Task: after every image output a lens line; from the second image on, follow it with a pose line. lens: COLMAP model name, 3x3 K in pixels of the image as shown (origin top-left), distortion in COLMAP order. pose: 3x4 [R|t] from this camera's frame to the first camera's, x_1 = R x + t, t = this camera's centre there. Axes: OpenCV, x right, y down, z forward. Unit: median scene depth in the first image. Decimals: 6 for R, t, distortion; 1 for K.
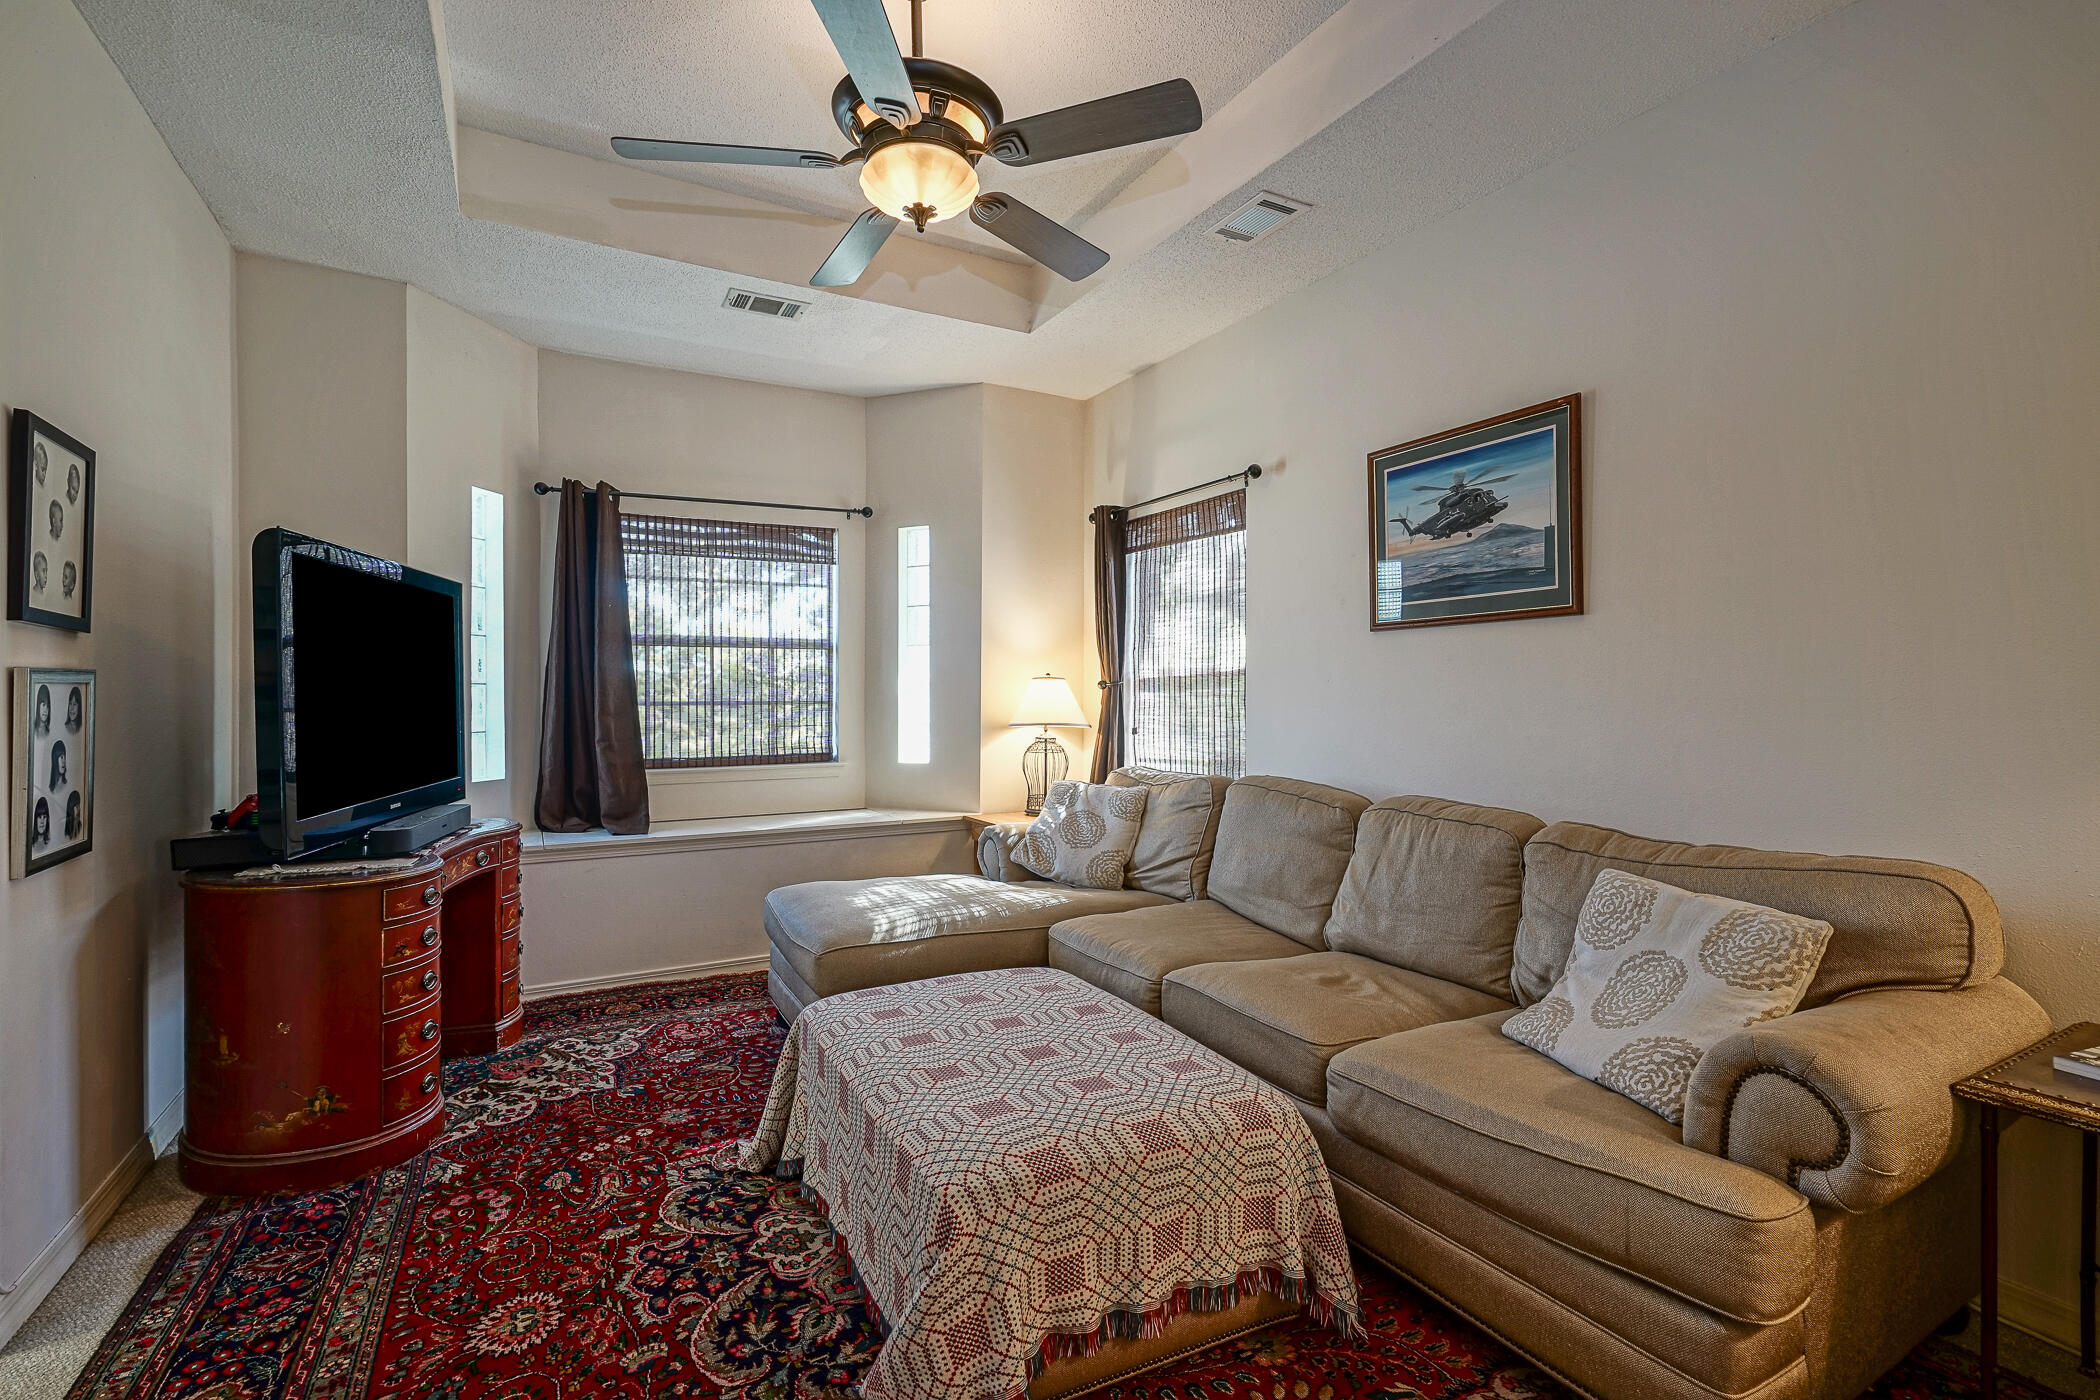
lens RADIAL K [[958.9, 0, 1045.8], [0, 958.9, 699.2], [0, 0, 1]] dist [0.001631, 0.019896]
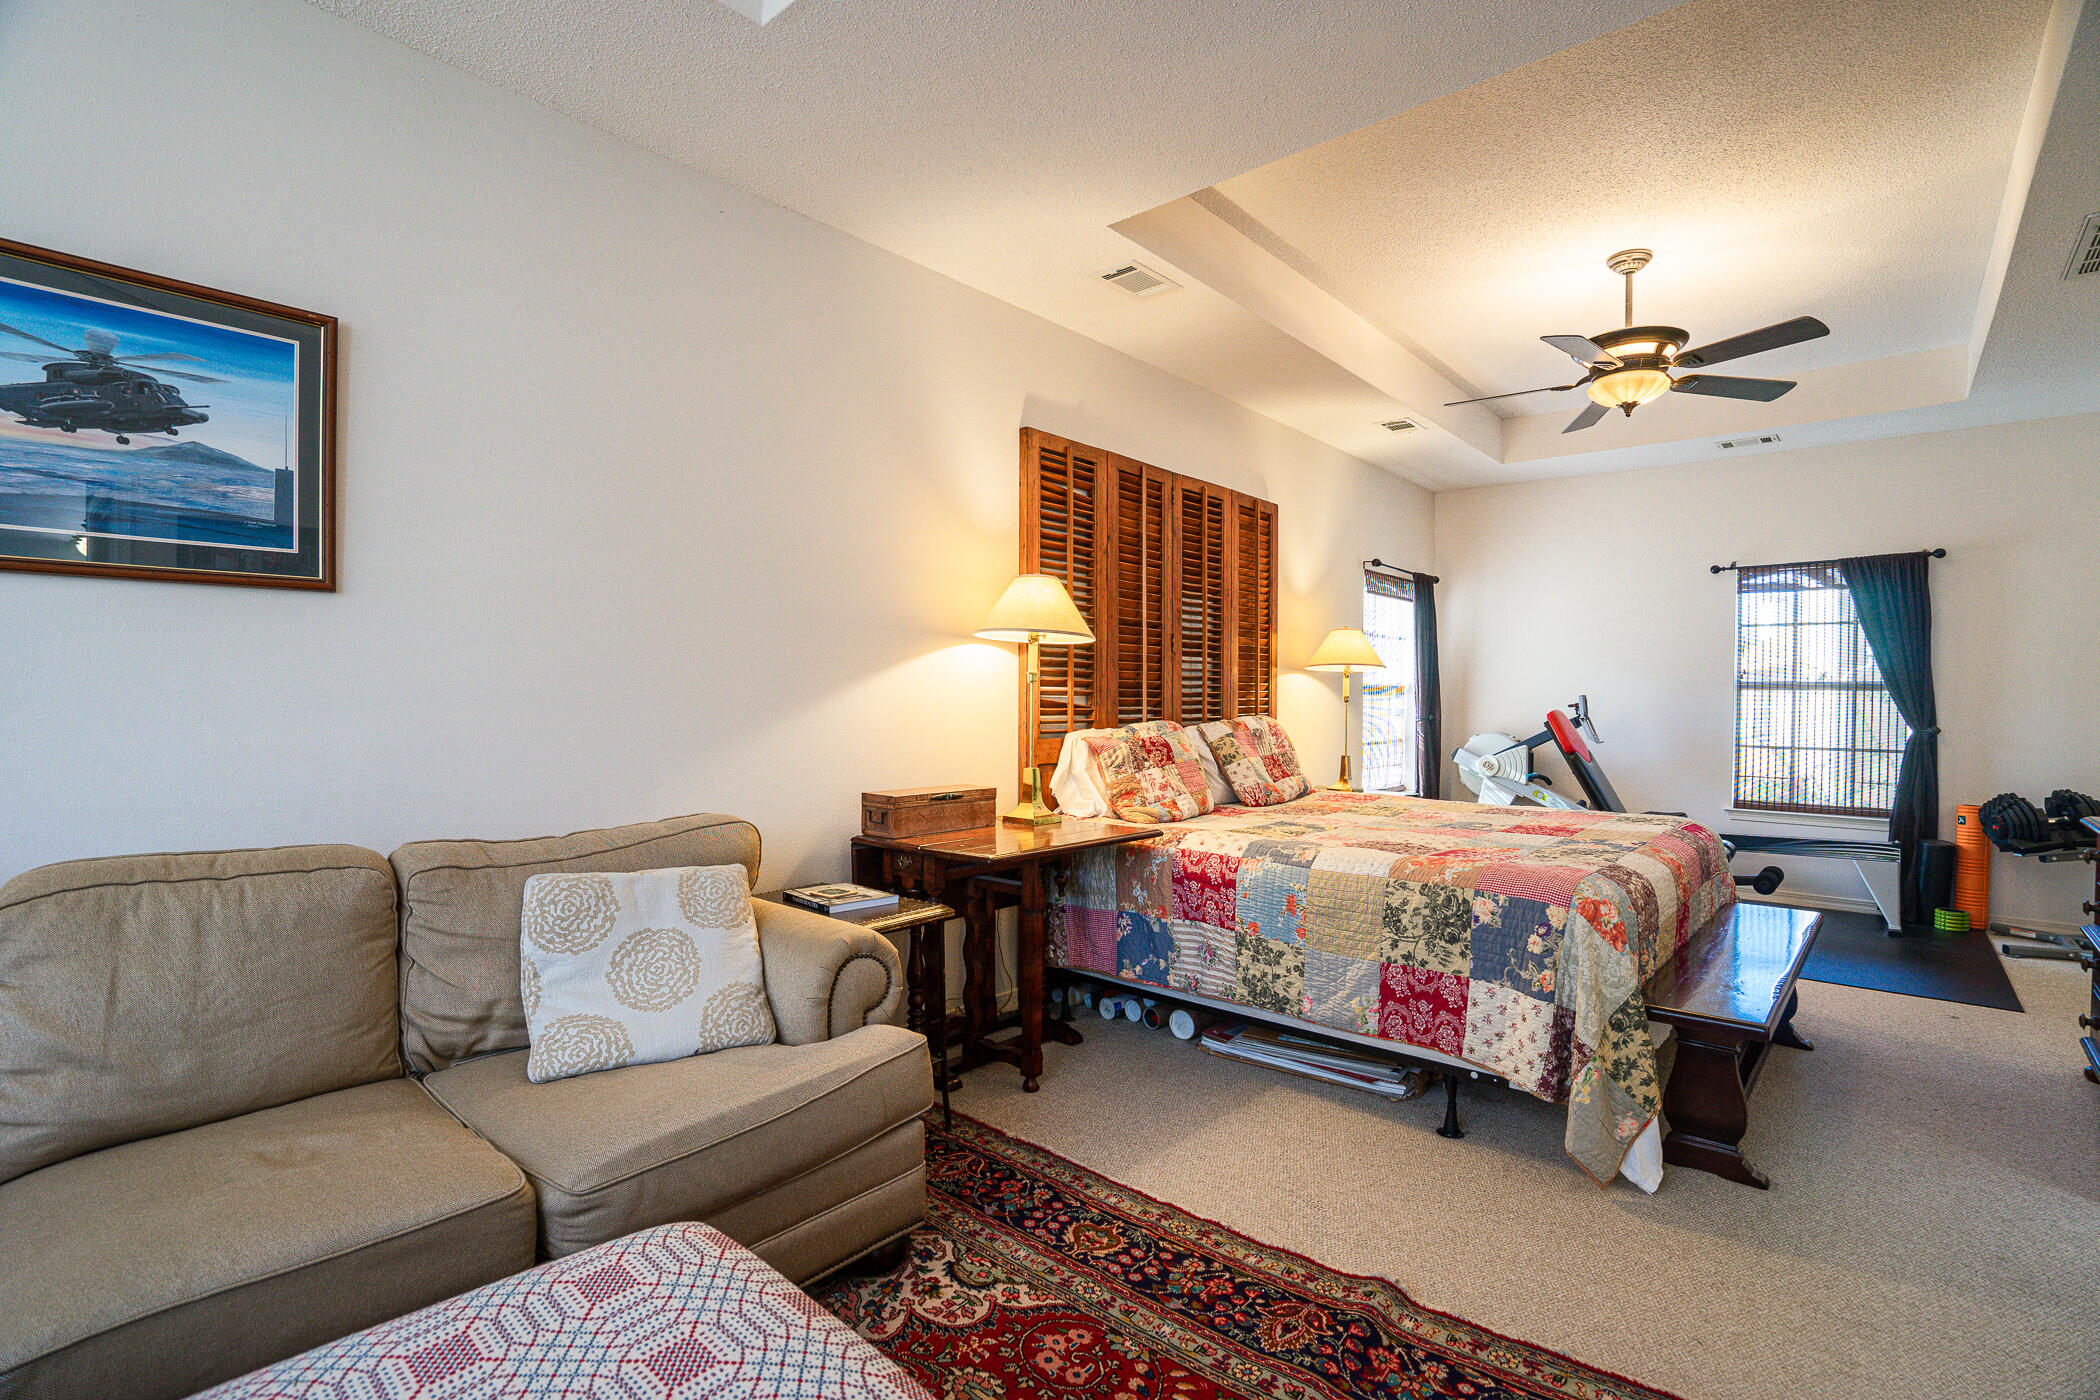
lens RADIAL K [[977.7, 0, 1045.4], [0, 977.7, 704.8], [0, 0, 1]] dist [-0.059295, 0.024945]
pose [[-0.331727, -0.011538, 0.943305, -0.292442], [-0.001467, 0.999930, 0.011714, -0.002193], [-0.943374, 0.002502, -0.331720, 0.510172]]
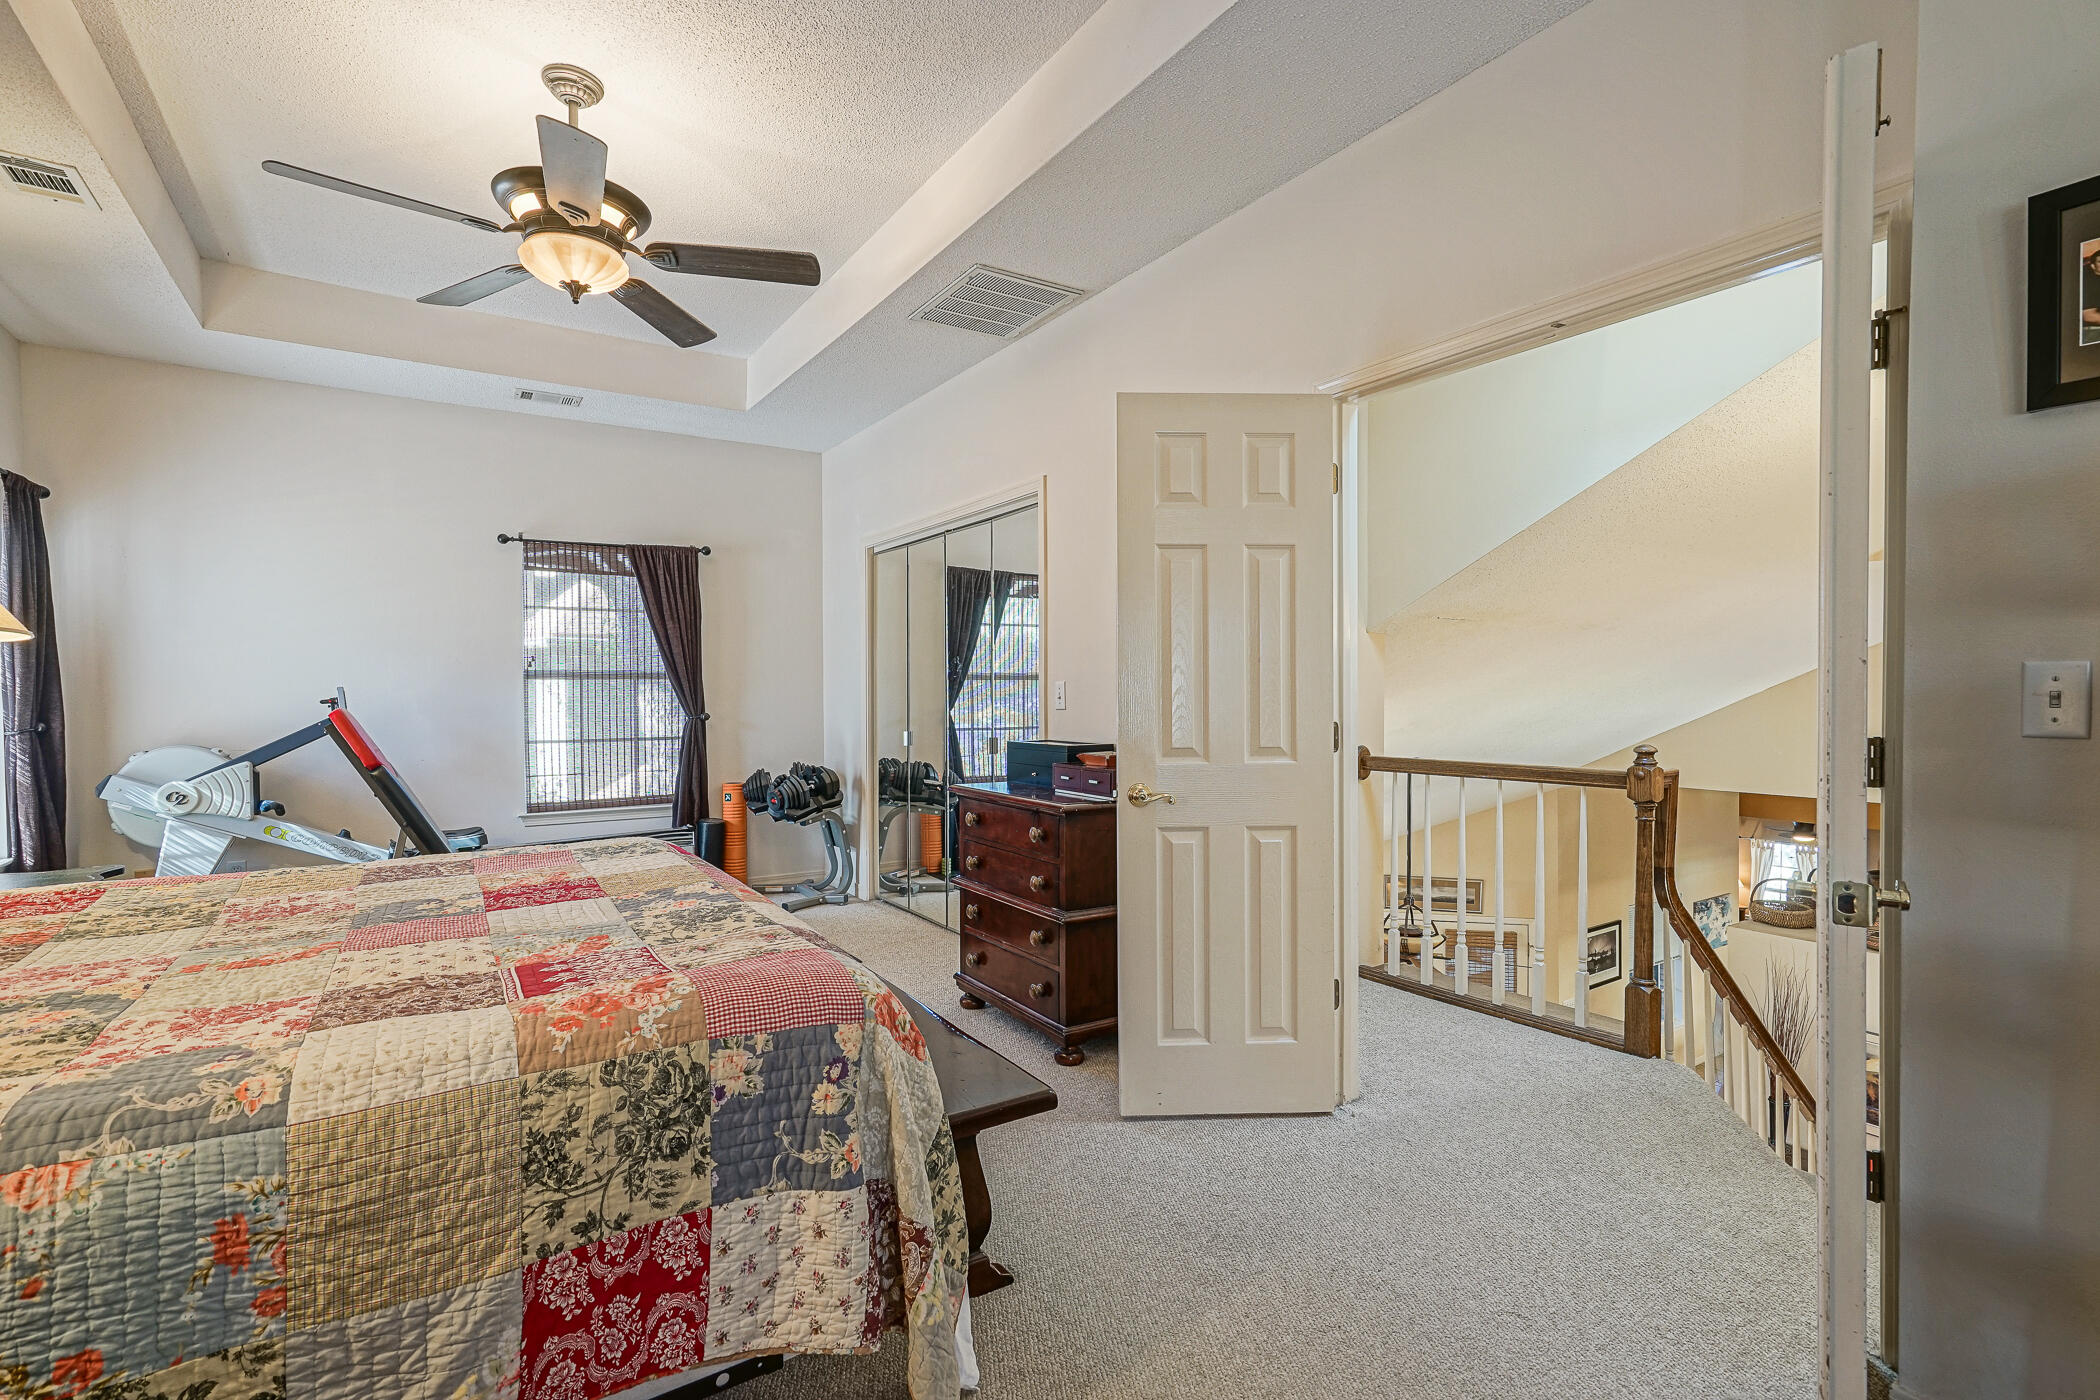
lens RADIAL K [[968.3, 0, 1051.3], [0, 968.3, 705.4], [0, 0, 1]] dist [-0.000406, 0.006601]
pose [[-0.997367, 0.009446, -0.071905, 0.179452], [0.007745, 0.999684, 0.023911, 0.000401], [0.072108, 0.023291, -0.997125, 0.362978]]
